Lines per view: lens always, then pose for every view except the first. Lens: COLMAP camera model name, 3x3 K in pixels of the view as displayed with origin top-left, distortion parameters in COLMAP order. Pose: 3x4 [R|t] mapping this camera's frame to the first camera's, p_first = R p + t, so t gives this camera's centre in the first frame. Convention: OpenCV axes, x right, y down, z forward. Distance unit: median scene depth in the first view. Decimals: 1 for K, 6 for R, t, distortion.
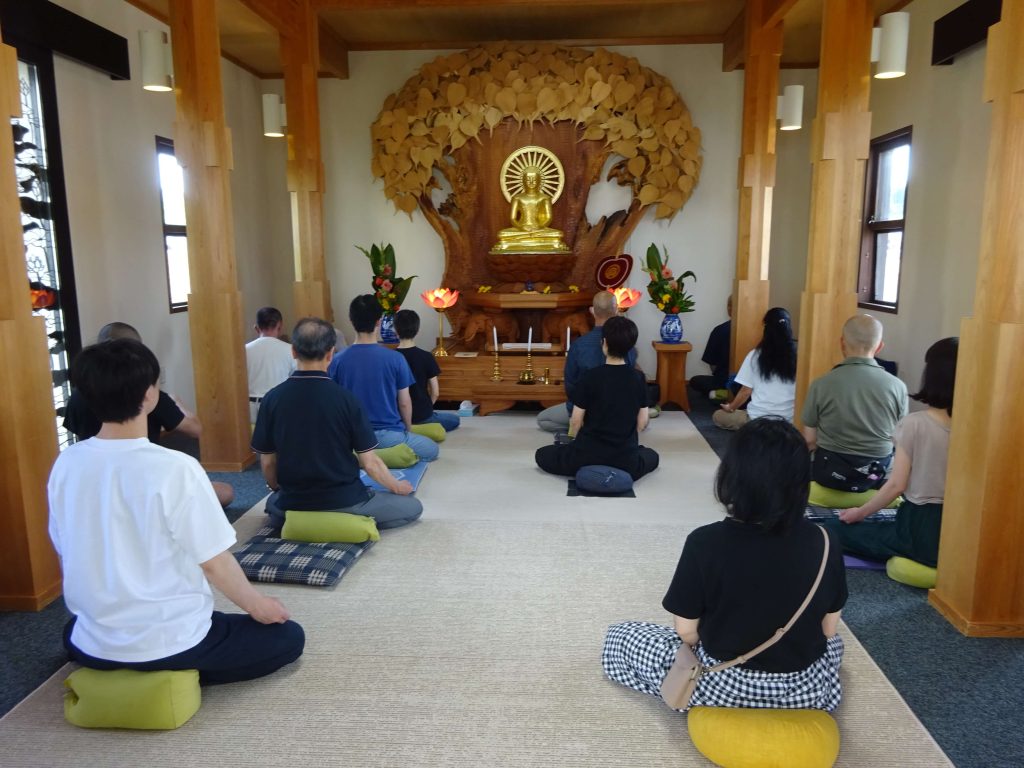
lens RADIAL K [[972.0, 0, 512.0], [0, 972.0, 384.0], [0, 0, 1]] dist [0.016023, -0.020320]
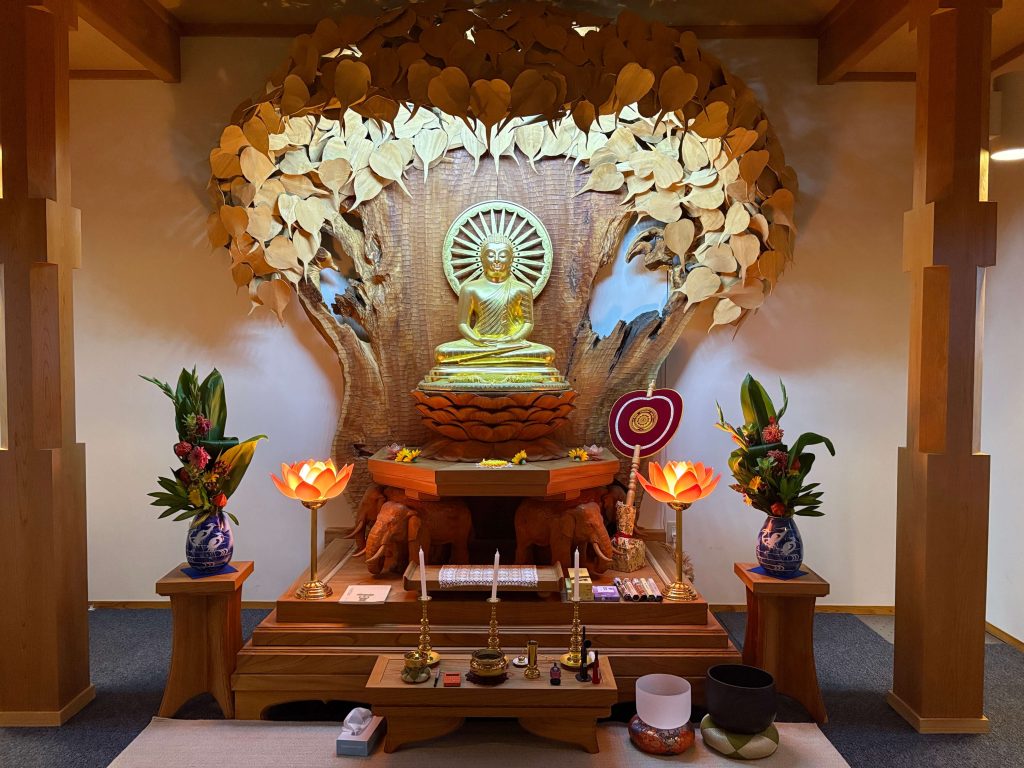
lens RADIAL K [[781.3, 0, 508.6], [0, 781.3, 384.0], [0, 0, 1]] dist [0.009947, 0.003722]
pose [[0.998557, 0.006749, 0.053274, 0.003233], [-0.001692, 0.995533, -0.094404, -0.093292], [-0.053673, 0.094177, 0.994108, 0.555412]]
